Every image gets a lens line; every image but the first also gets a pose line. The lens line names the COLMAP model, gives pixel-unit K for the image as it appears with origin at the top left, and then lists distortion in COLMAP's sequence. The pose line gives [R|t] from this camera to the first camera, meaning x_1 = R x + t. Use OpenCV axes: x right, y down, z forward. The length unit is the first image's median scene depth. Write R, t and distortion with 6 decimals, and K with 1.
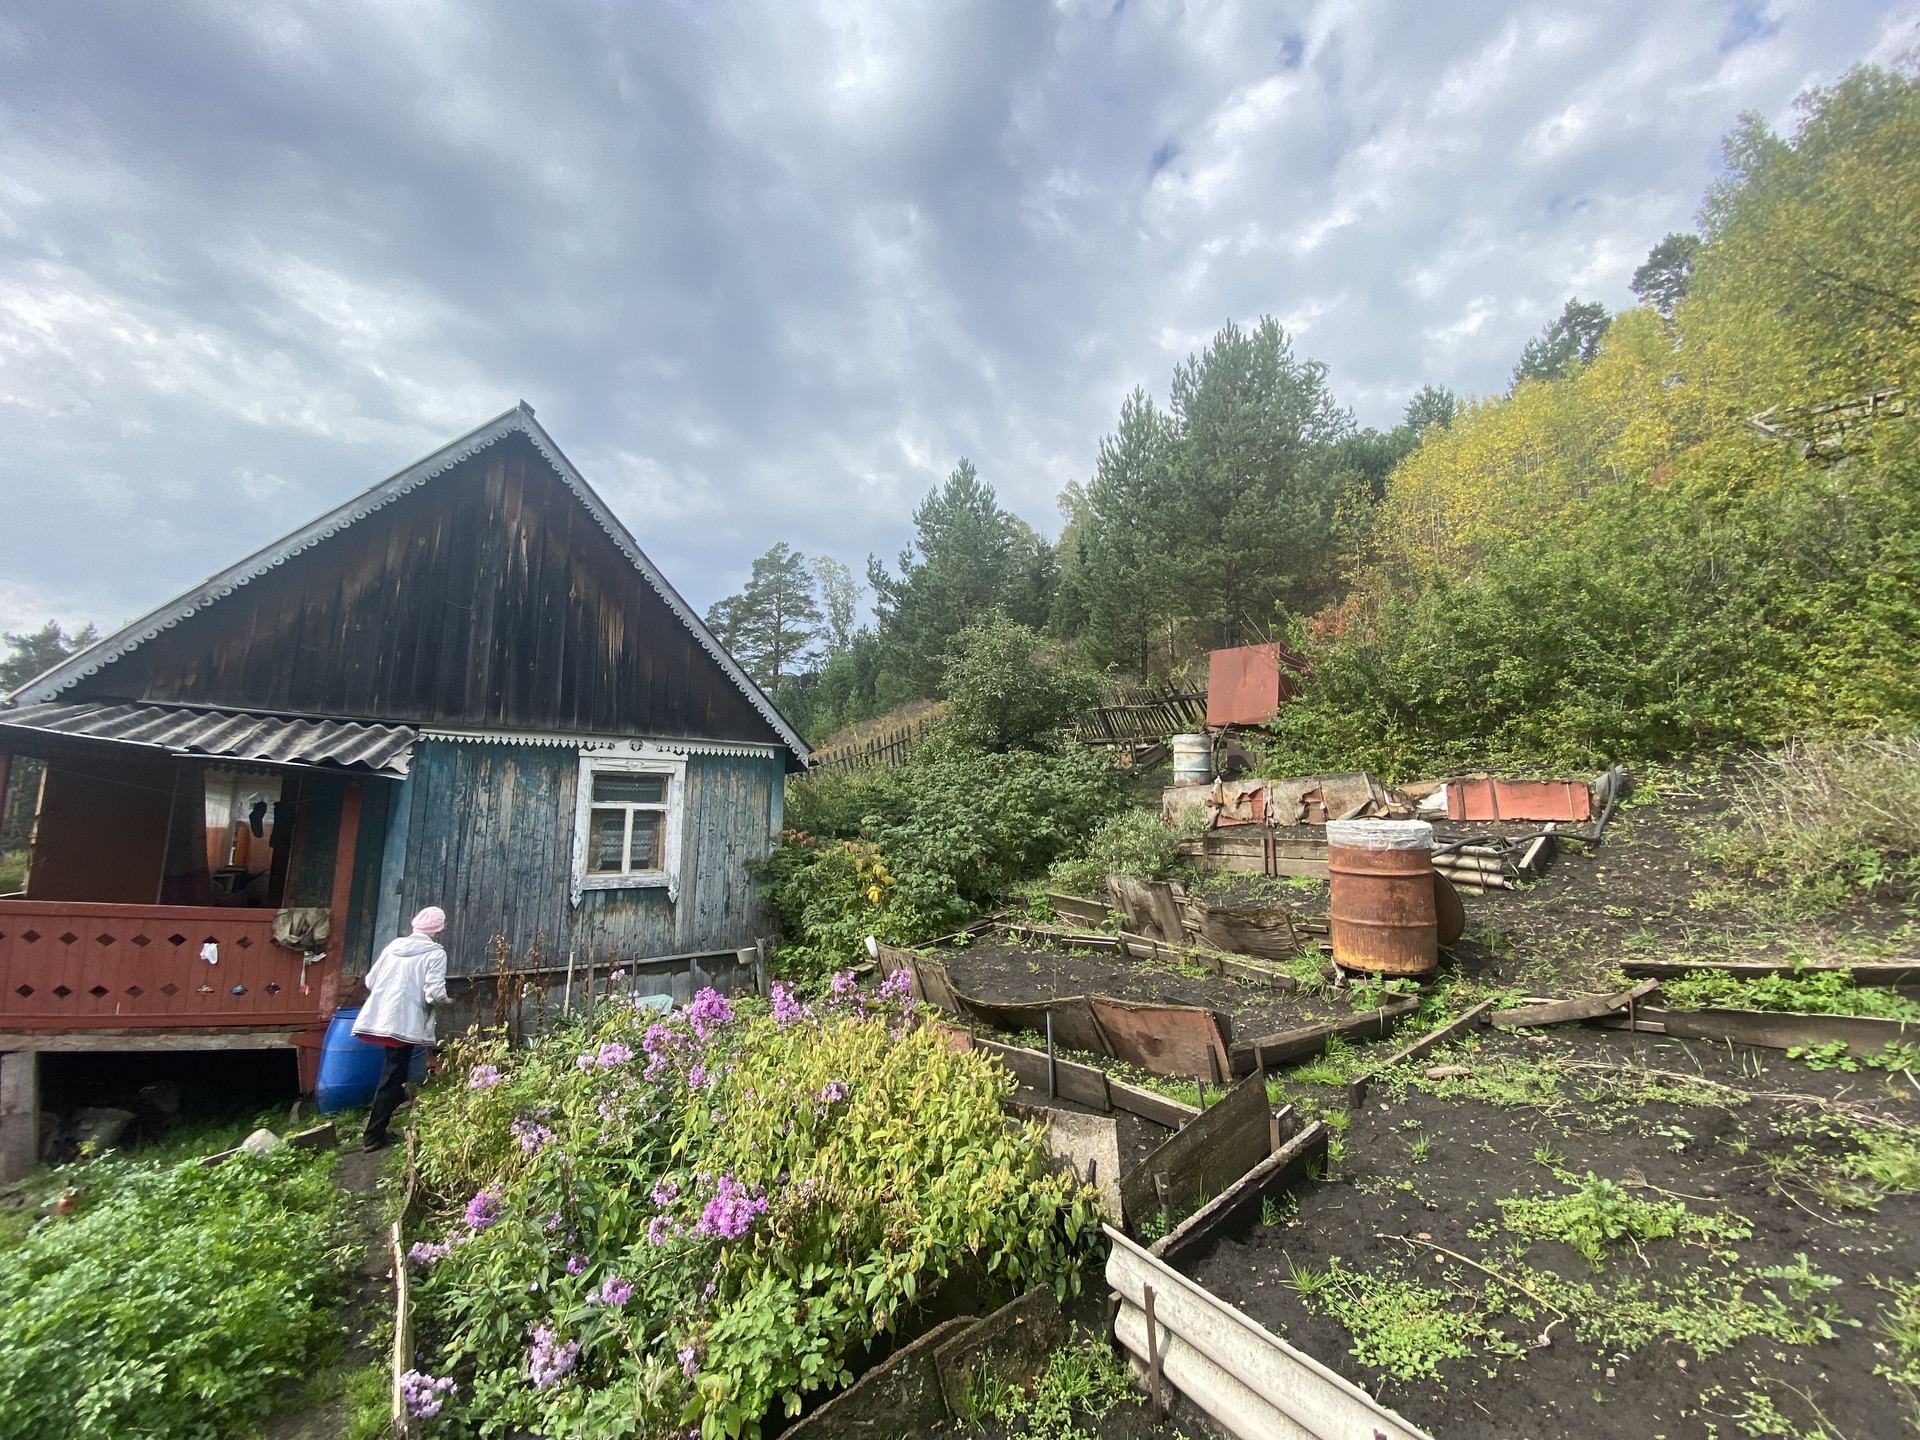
lens RADIAL K [[783.8, 0, 977.4], [0, 783.8, 717.8], [0, 0, 1]] dist [0.003844, -0.013464]
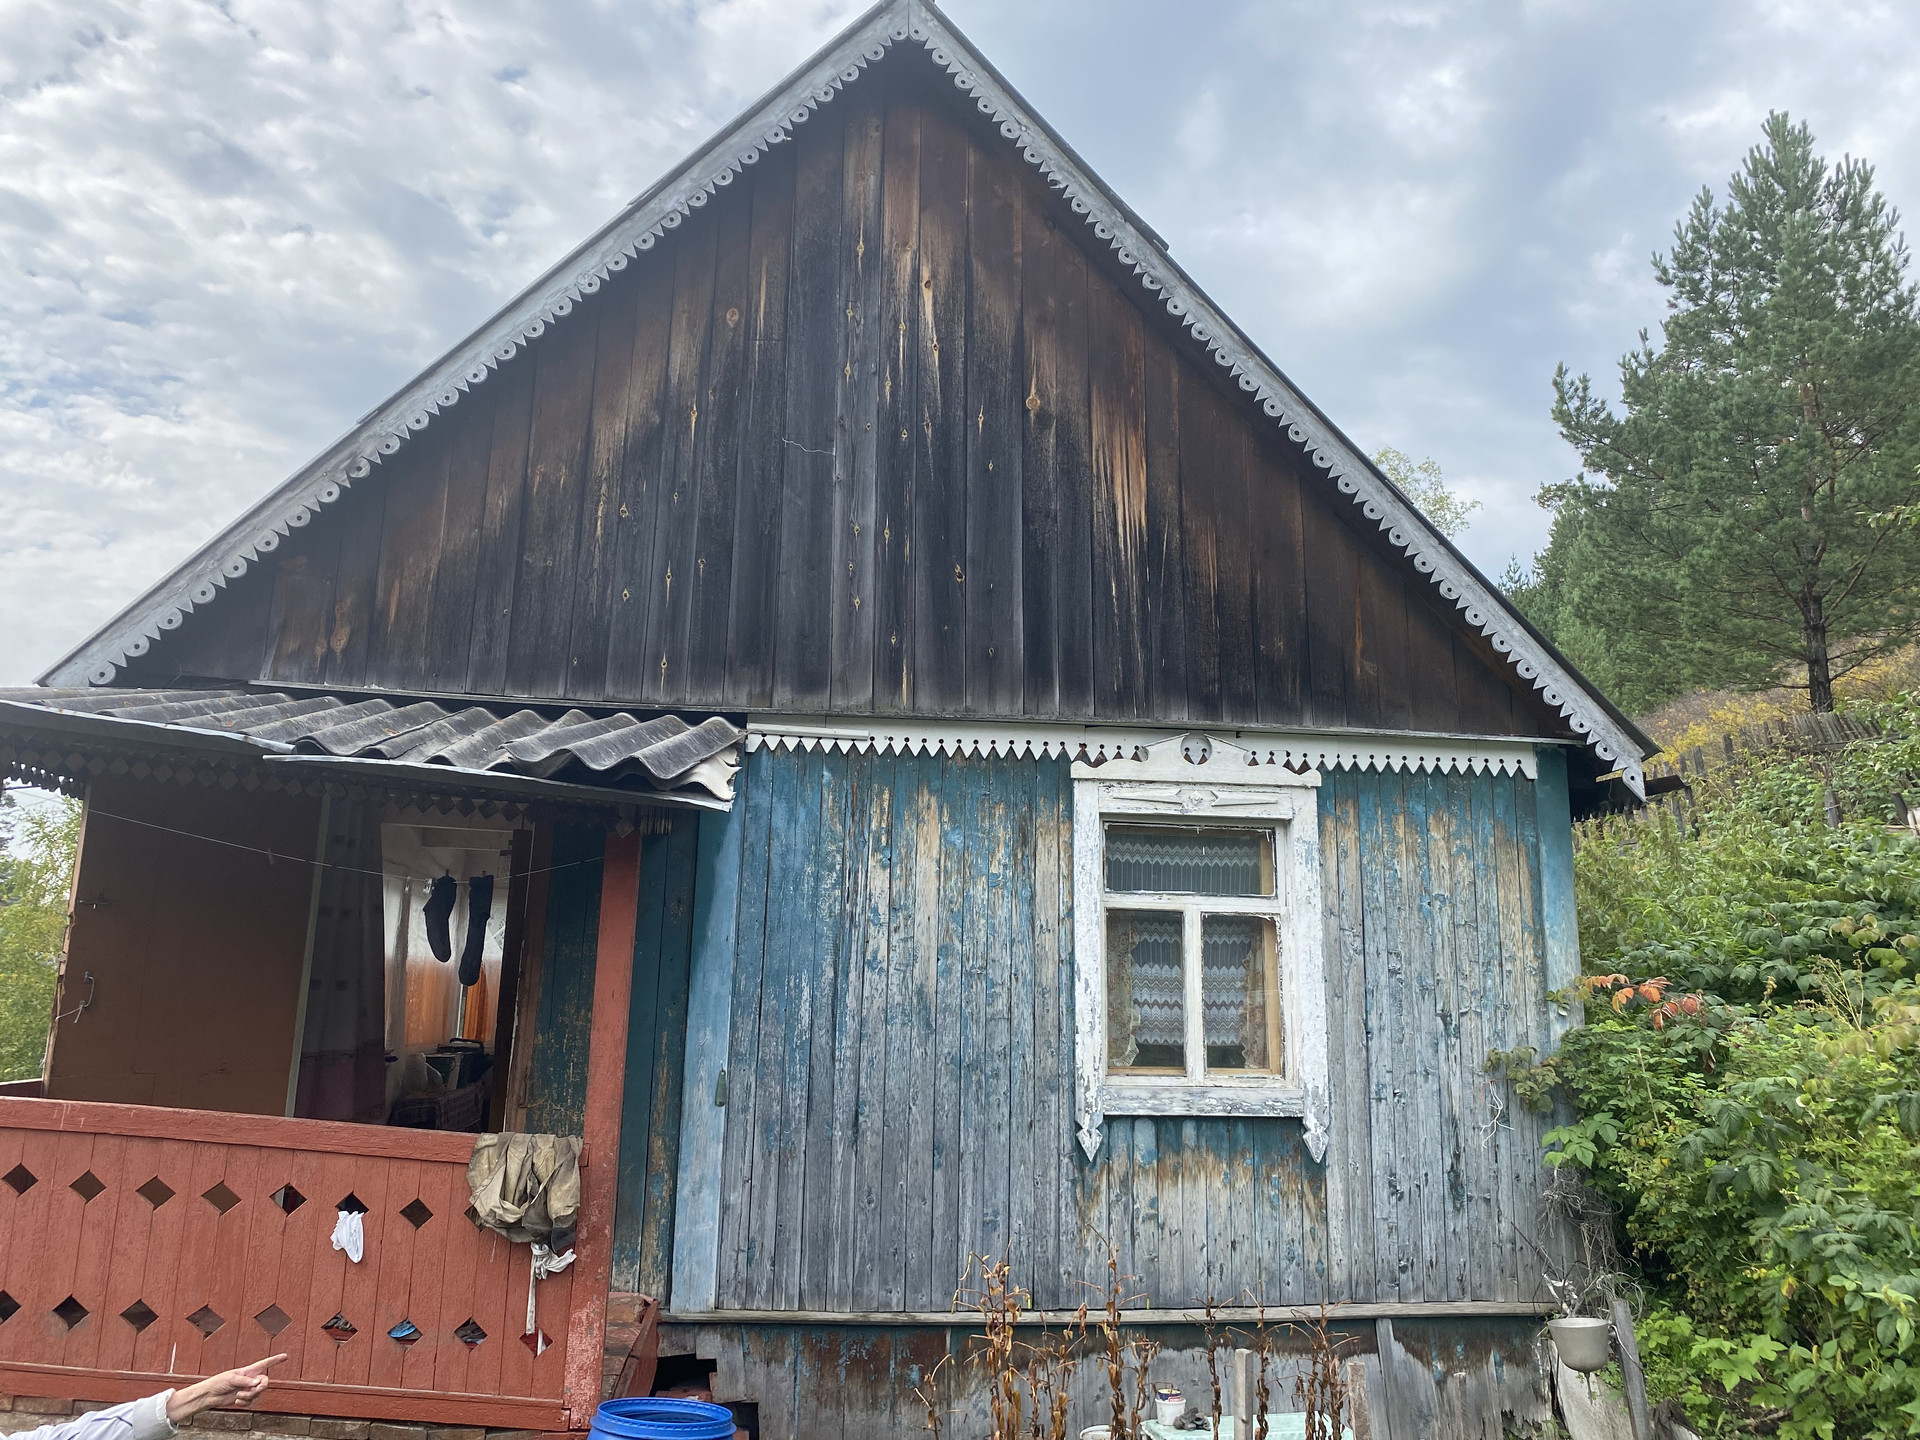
lens RADIAL K [[1428.4, 0, 939.7], [0, 1428.4, 721.9], [0, 0, 1]] dist [0.045667, -0.034189]
pose [[0.889070, -0.071494, -0.452155, -0.245985], [0.047417, 0.996799, -0.064376, 0.067634], [0.455309, 0.035795, 0.889613, 0.325726]]
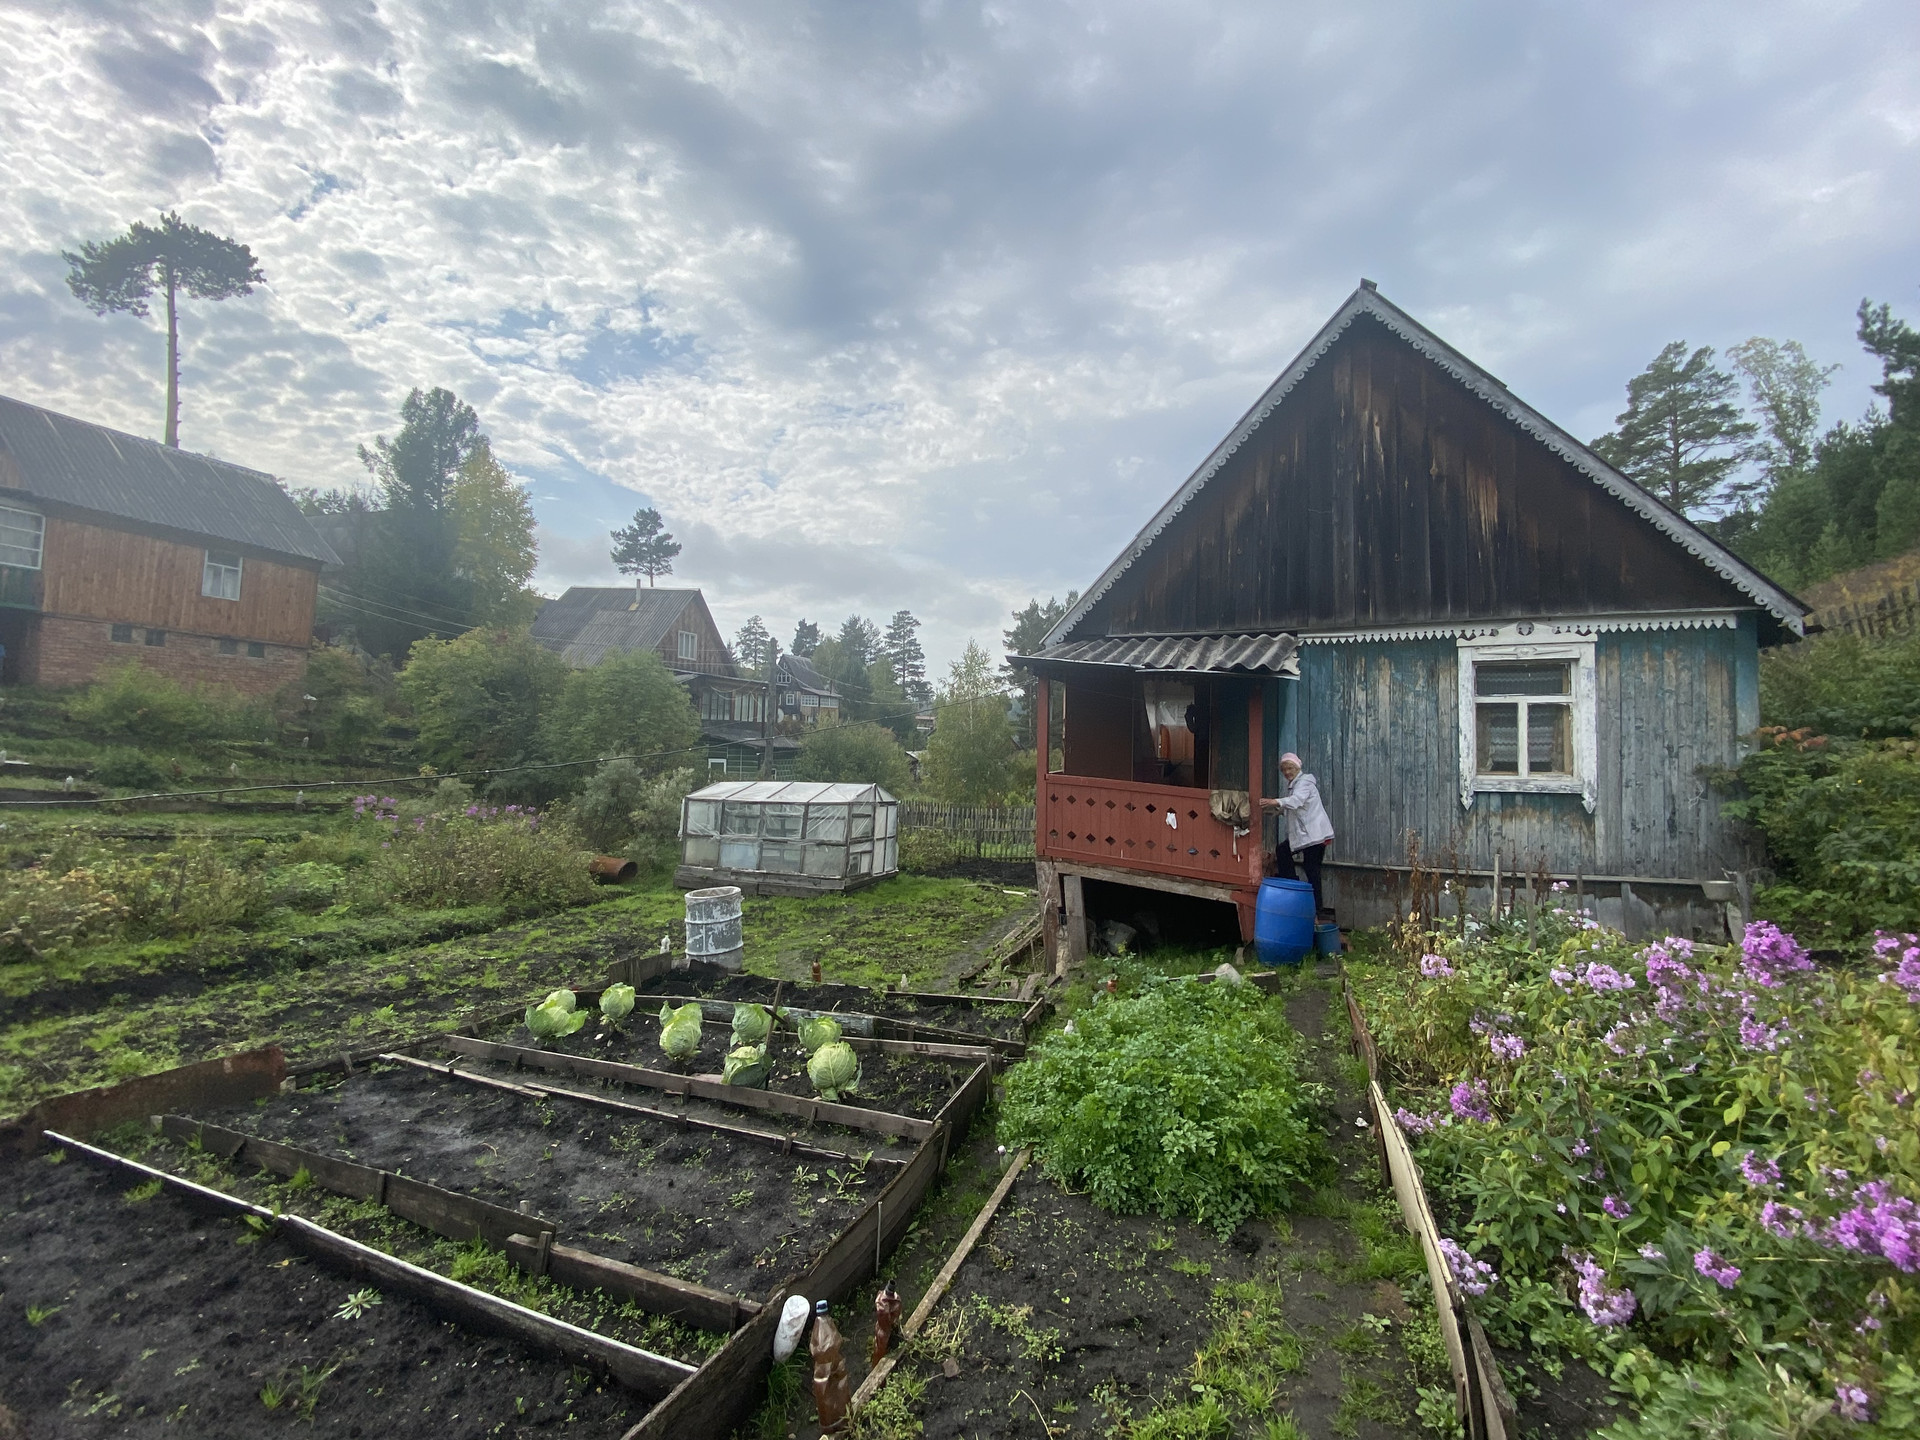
lens RADIAL K [[783.8, 0, 939.0], [0, 783.8, 724.0], [0, 0, 1]] dist [0.003844, -0.013464]
pose [[0.536971, -0.009277, -0.843550, -0.066213], [0.117280, 0.991050, 0.063757, 0.009272], [0.835409, -0.133167, 0.533253, -0.005693]]
